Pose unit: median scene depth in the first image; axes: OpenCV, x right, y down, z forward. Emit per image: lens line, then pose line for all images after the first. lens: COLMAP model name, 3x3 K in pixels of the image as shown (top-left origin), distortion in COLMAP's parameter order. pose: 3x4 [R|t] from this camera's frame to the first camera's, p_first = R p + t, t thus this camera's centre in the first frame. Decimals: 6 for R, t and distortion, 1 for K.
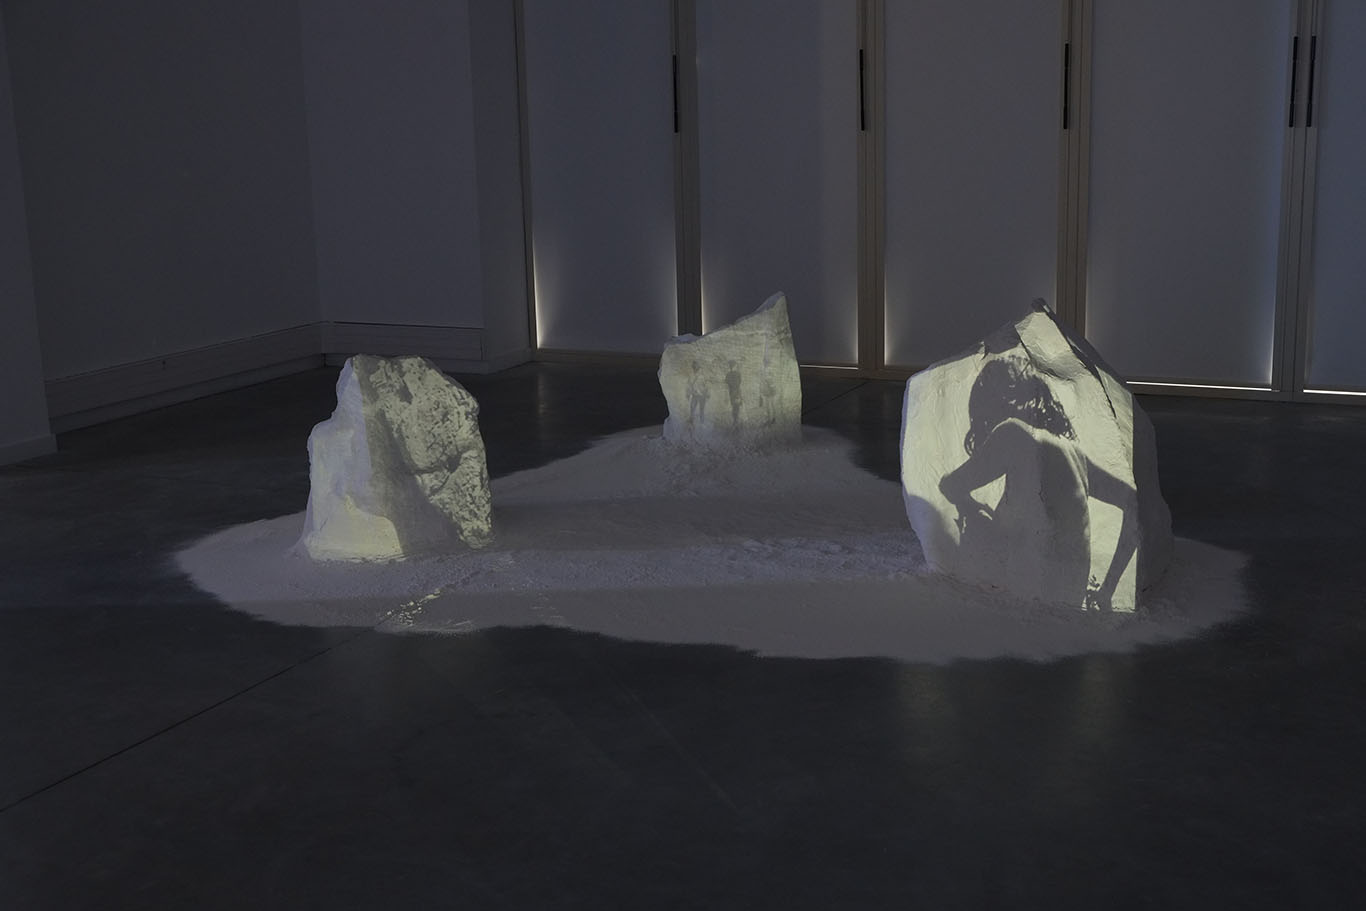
lens RADIAL K [[1647.1, 0, 688.9], [0, 1647.1, 508.1], [0, 0, 1]] dist [-0.030049, -0.023619]
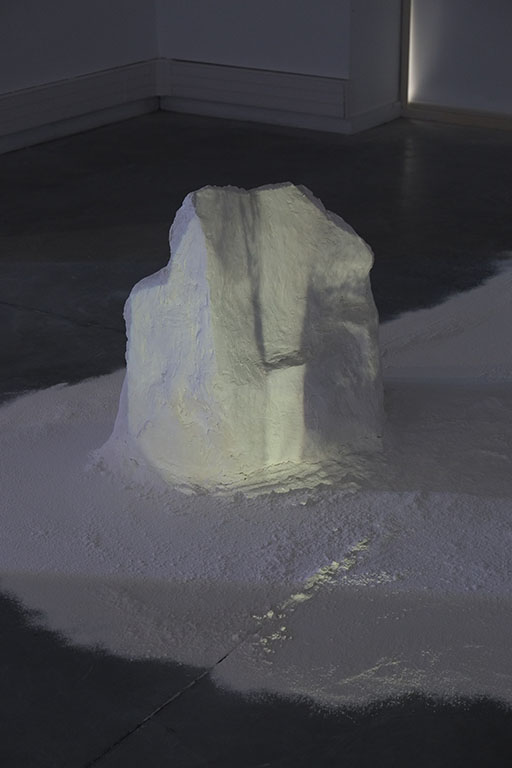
lens RADIAL K [[1471.4, 0, 256.0], [0, 1471.4, 384.0], [0, 0, 1]] dist [-0.026371, -0.366499]
pose [[0.987105, 0.075196, -0.141309, -0.091010], [-0.055138, 0.988494, 0.140849, -0.098500], [0.150275, -0.131242, 0.979894, 0.412708]]
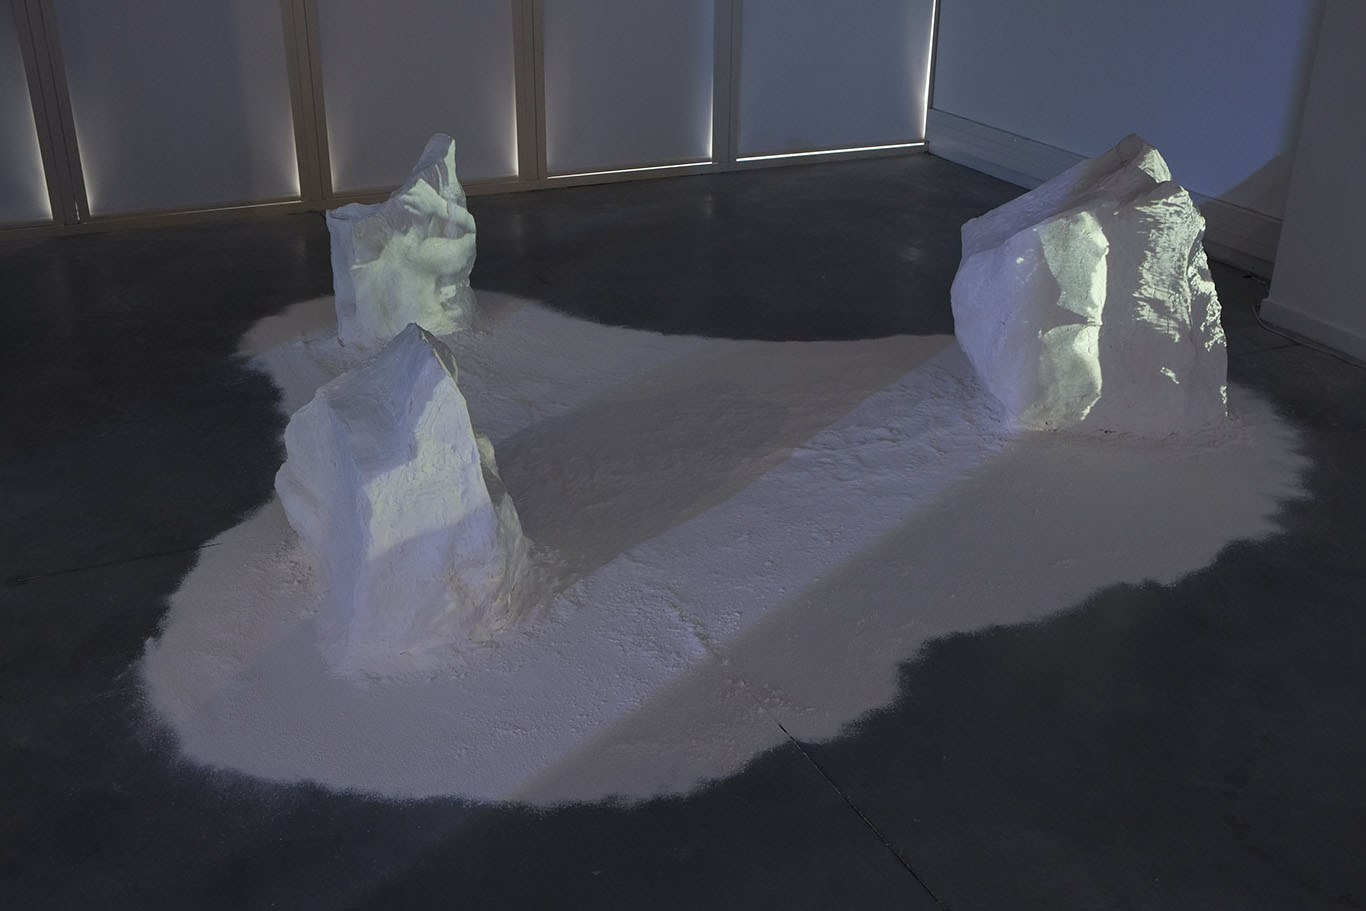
lens RADIAL K [[1411.4, 0, 683.0], [0, 1411.4, 455.5], [0, 0, 1]] dist [-0.041639, 0.007248]
pose [[0.637675, -0.289021, 0.714028, -0.532893], [0.157778, 0.956296, 0.246179, -0.170050], [-0.753974, -0.044325, 0.655408, 0.568278]]
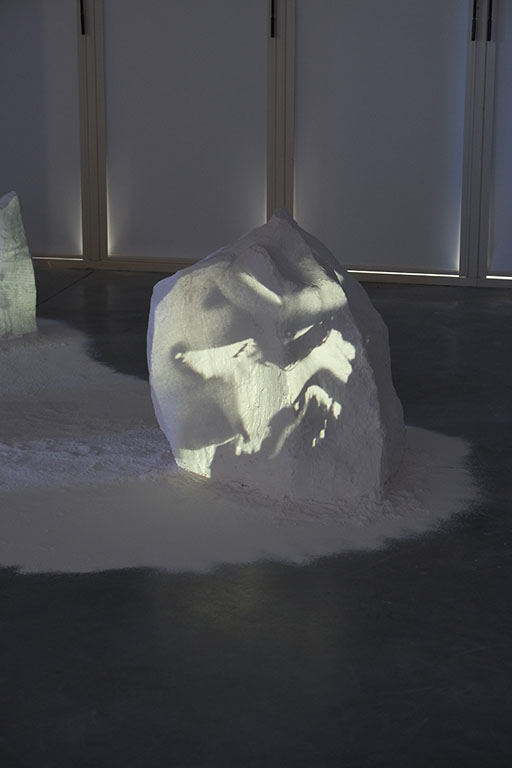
lens RADIAL K [[1471.4, 0, 256.0], [0, 1471.4, 384.0], [0, 0, 1]] dist [-0.026371, -0.366499]
pose [[0.971970, -0.031281, 0.233015, -0.018438], [0.028301, 0.999469, 0.016126, -0.027317], [-0.233396, -0.009079, 0.972339, 0.089372]]
